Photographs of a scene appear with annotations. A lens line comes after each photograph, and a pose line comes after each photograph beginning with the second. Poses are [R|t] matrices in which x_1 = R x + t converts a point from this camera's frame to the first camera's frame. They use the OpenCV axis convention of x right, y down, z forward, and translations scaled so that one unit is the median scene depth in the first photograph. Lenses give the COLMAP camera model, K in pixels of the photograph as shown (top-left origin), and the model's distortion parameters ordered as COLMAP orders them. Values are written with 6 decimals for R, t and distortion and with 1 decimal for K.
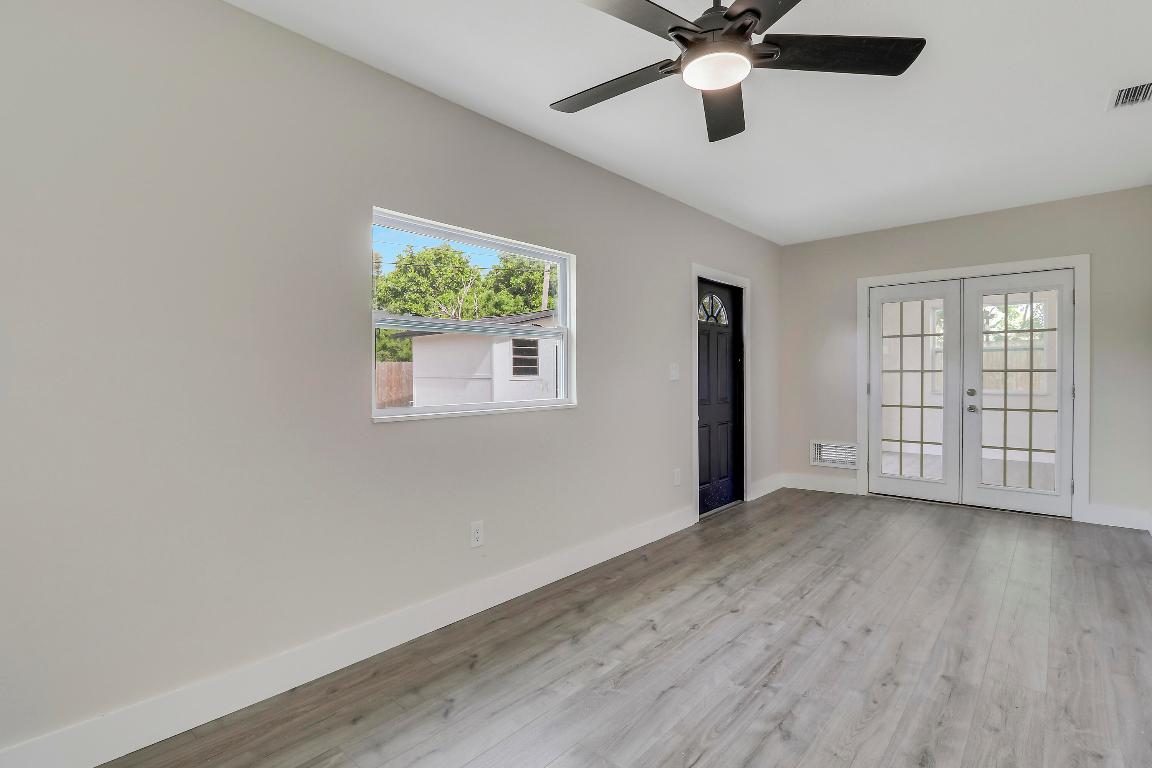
lens RADIAL K [[547.4, 0, 576.0], [0, 547.4, 384.0], [0, 0, 1]] dist [0.001116, -0.017071]
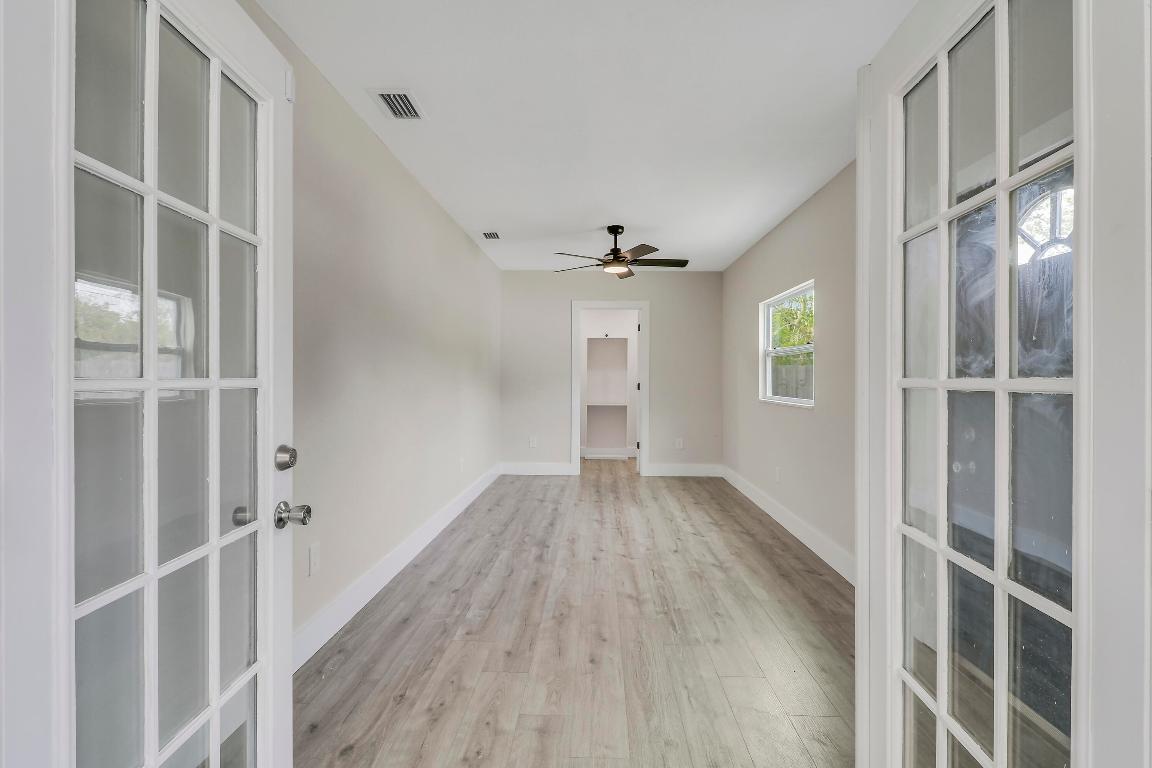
lens RADIAL K [[547.4, 0, 576.0], [0, 547.4, 384.0], [0, 0, 1]] dist [0.001116, -0.017071]
pose [[-0.775915, 0.013590, -0.630691, 1.321501], [-0.007259, 0.999509, 0.030468, -0.049598], [0.630795, 0.028219, -0.775436, 1.853942]]
